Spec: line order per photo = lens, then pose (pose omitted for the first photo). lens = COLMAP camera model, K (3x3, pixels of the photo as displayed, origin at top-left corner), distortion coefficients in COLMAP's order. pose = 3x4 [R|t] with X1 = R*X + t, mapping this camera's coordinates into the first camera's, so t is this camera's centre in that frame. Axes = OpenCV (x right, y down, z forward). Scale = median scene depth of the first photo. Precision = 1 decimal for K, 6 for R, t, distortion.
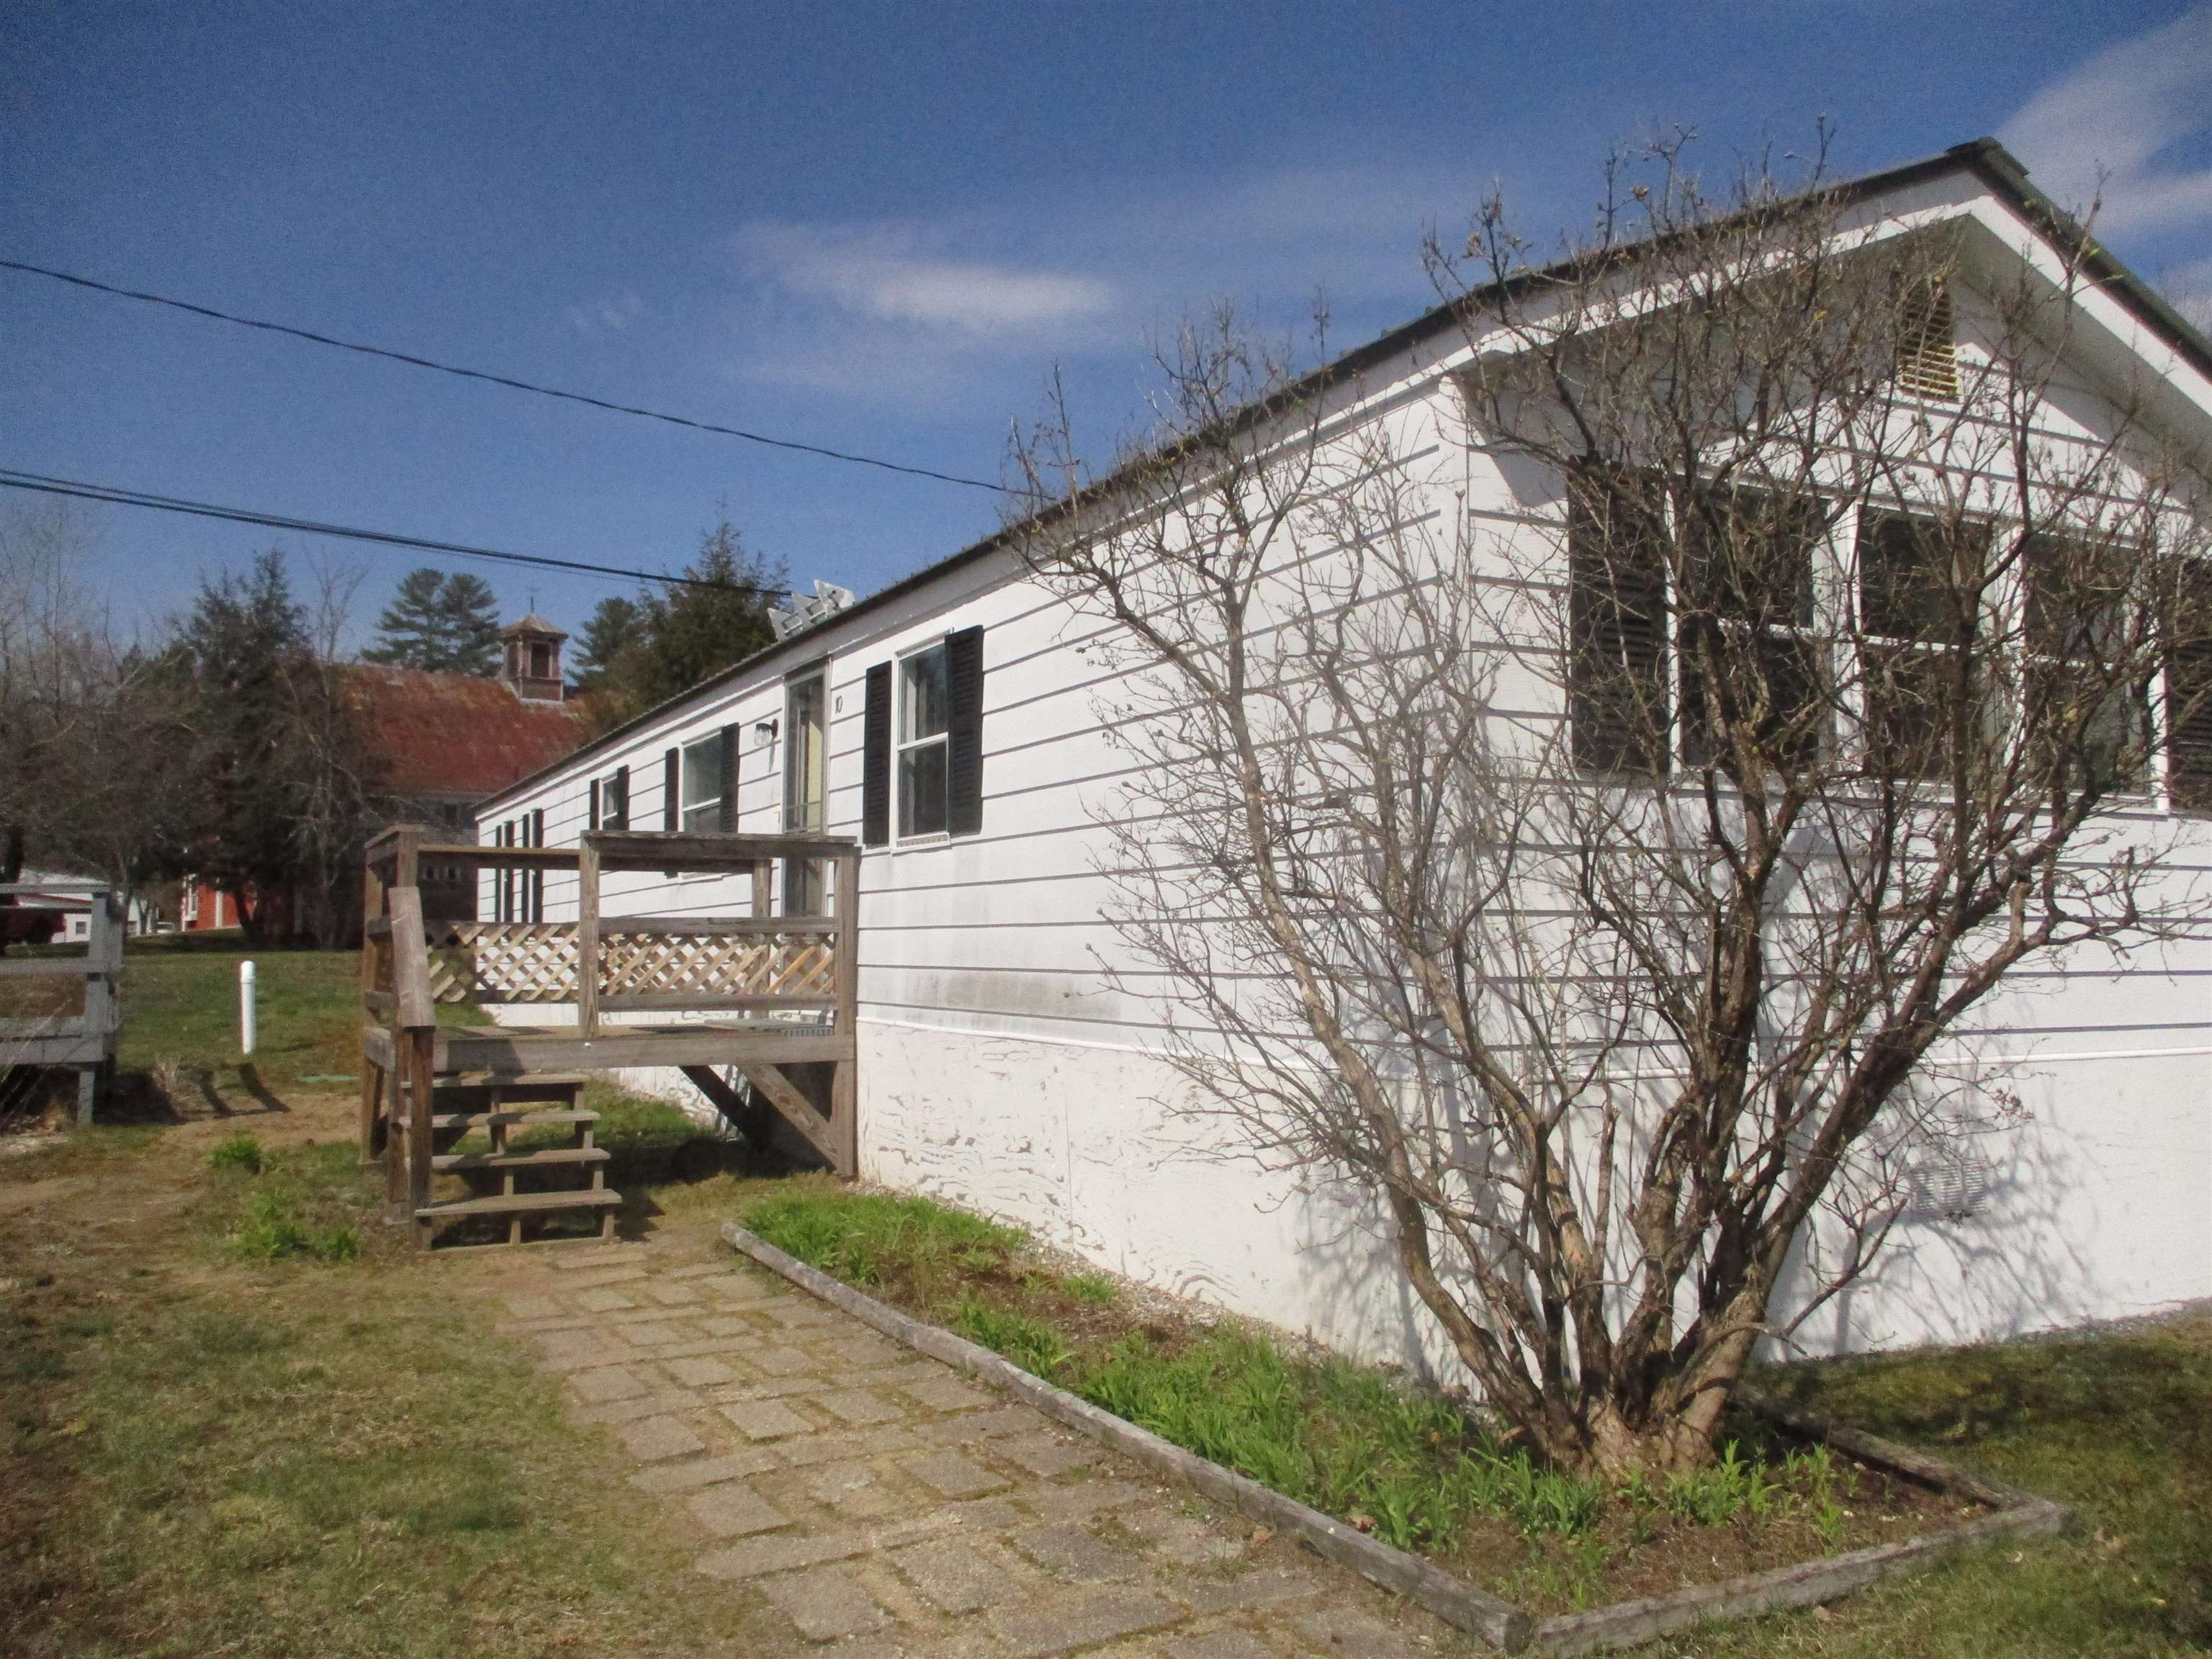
lens RADIAL K [[1833.4, 0, 1110.7], [0, 1833.4, 825.6], [0, 0, 1]] dist [-0.030224, 0.021020]
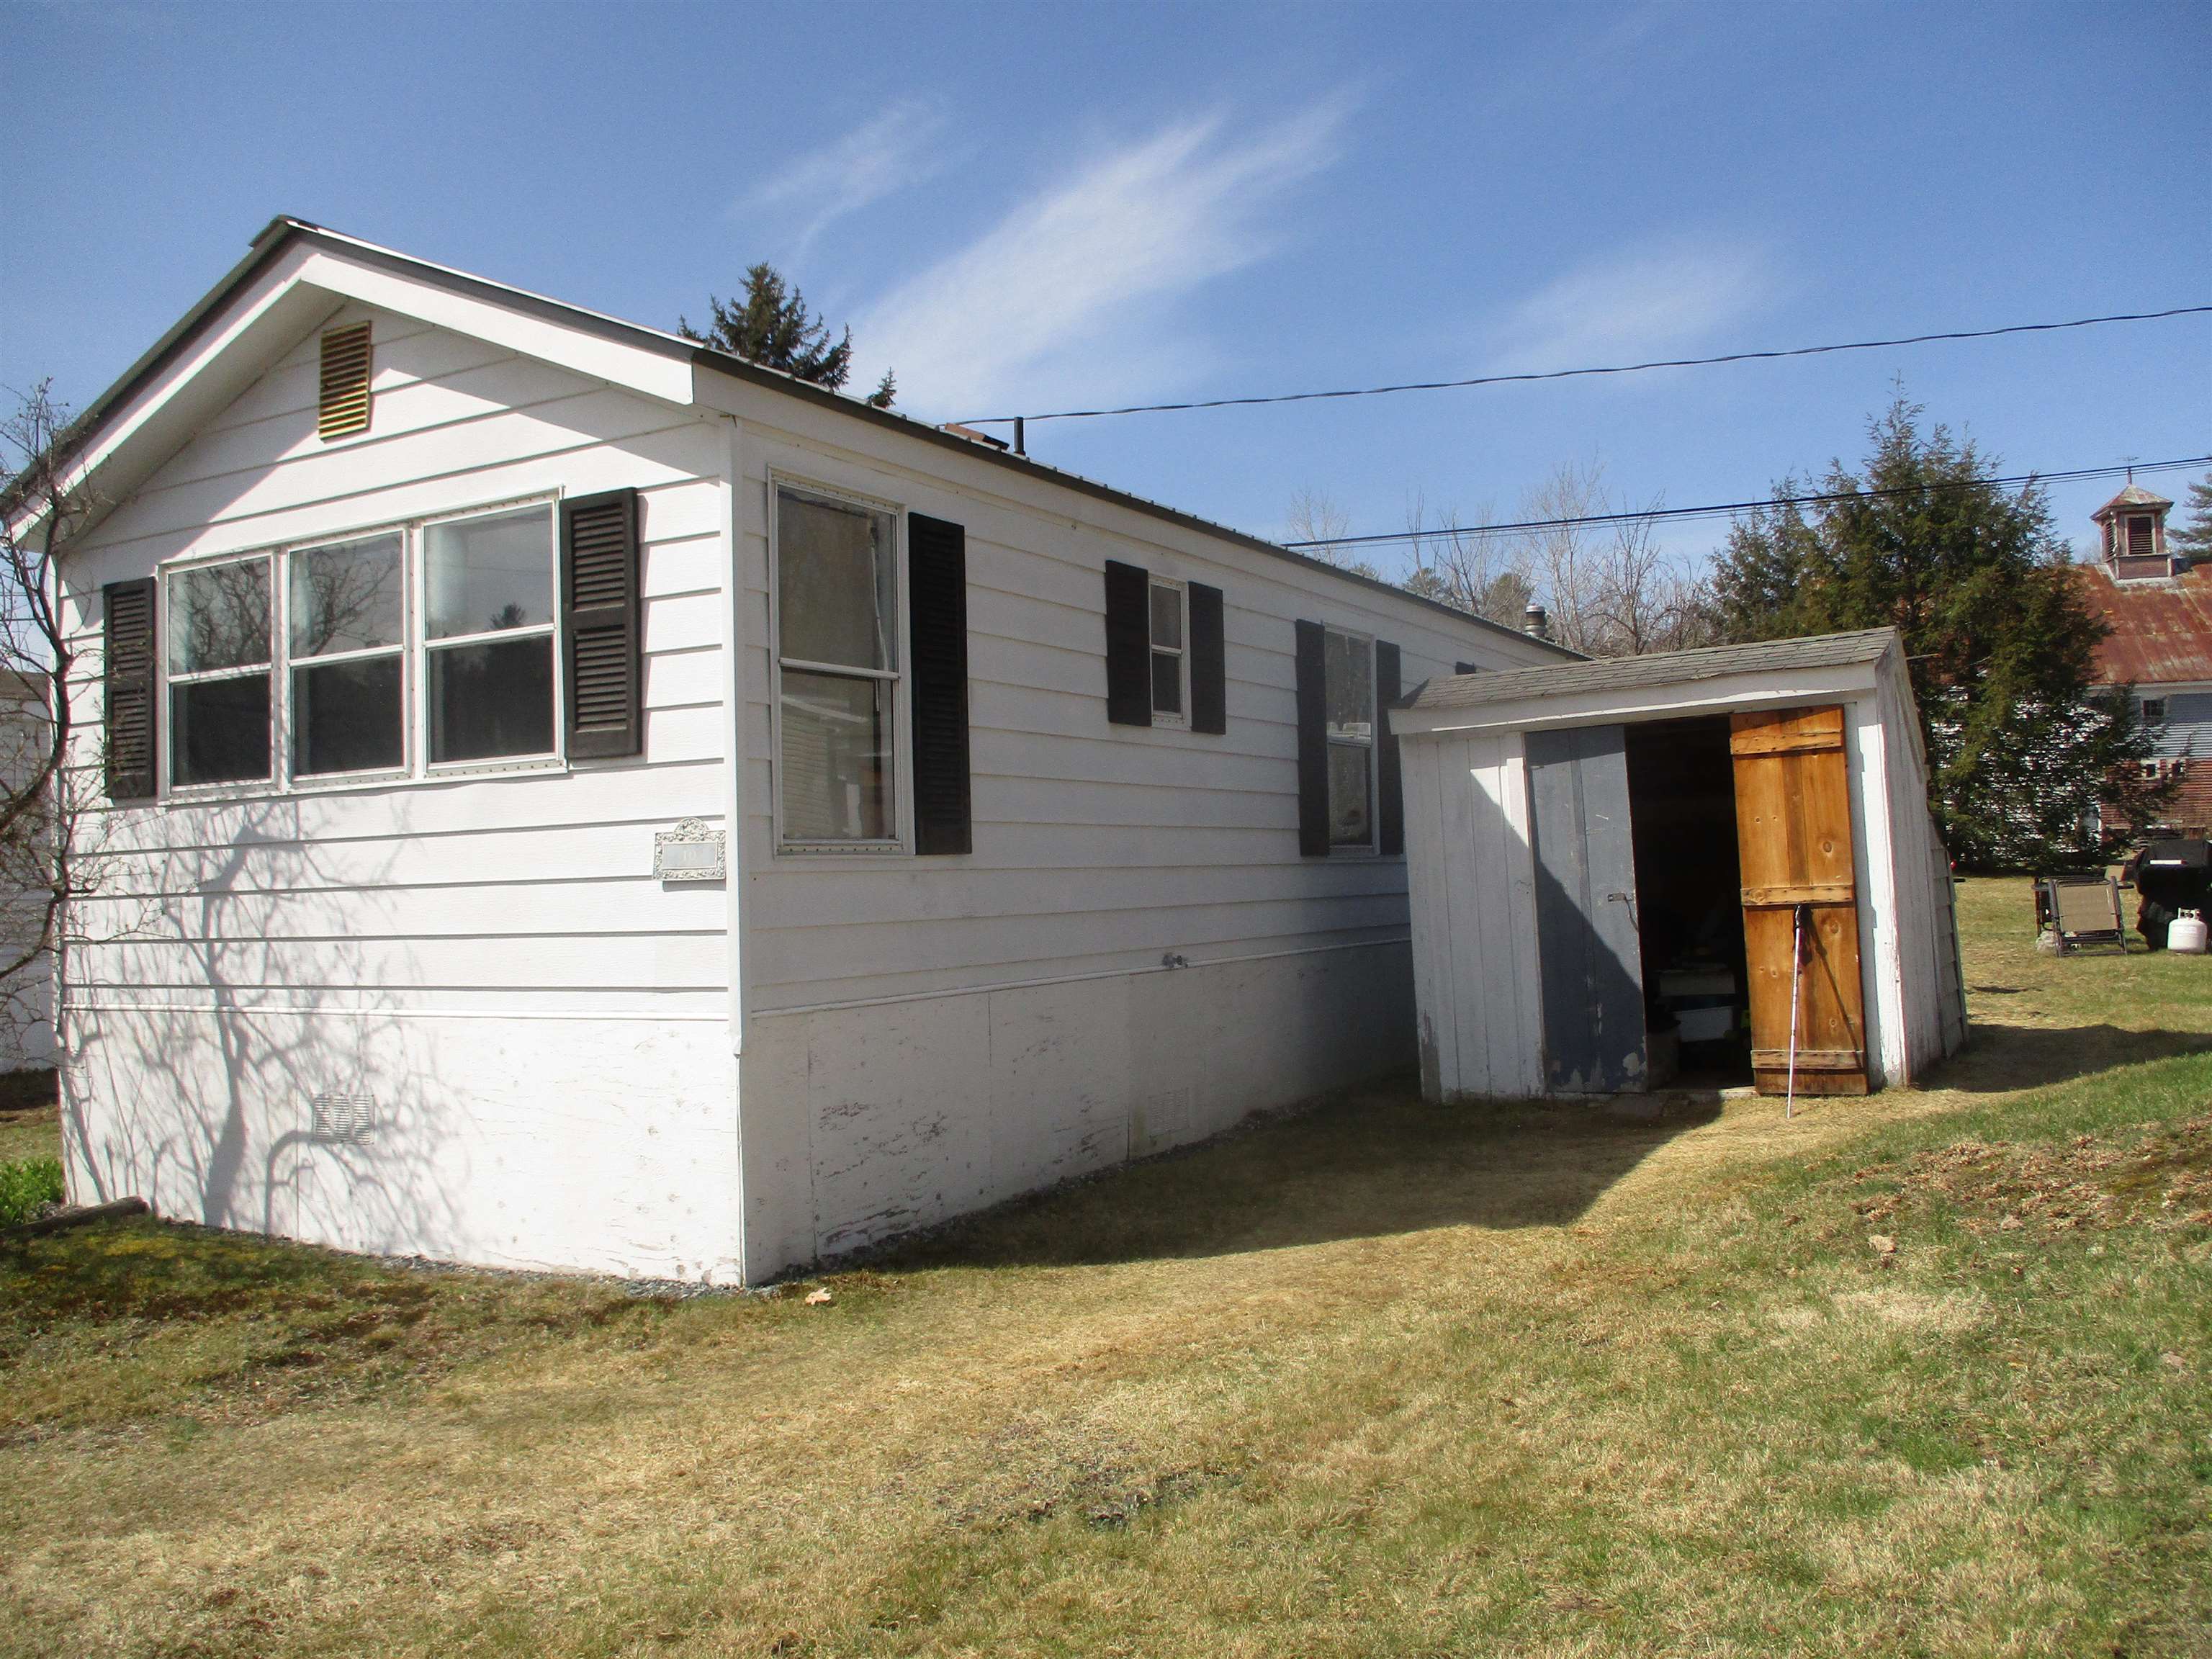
lens RADIAL K [[1833.4, 0, 1112.6], [0, 1833.4, 832.0], [0, 0, 1]] dist [-0.030224, 0.021020]
pose [[0.543843, -0.034746, -0.838467, 1.678072], [0.081781, 0.996581, 0.011746, 0.039225], [0.835193, -0.074958, 0.544825, 0.765203]]
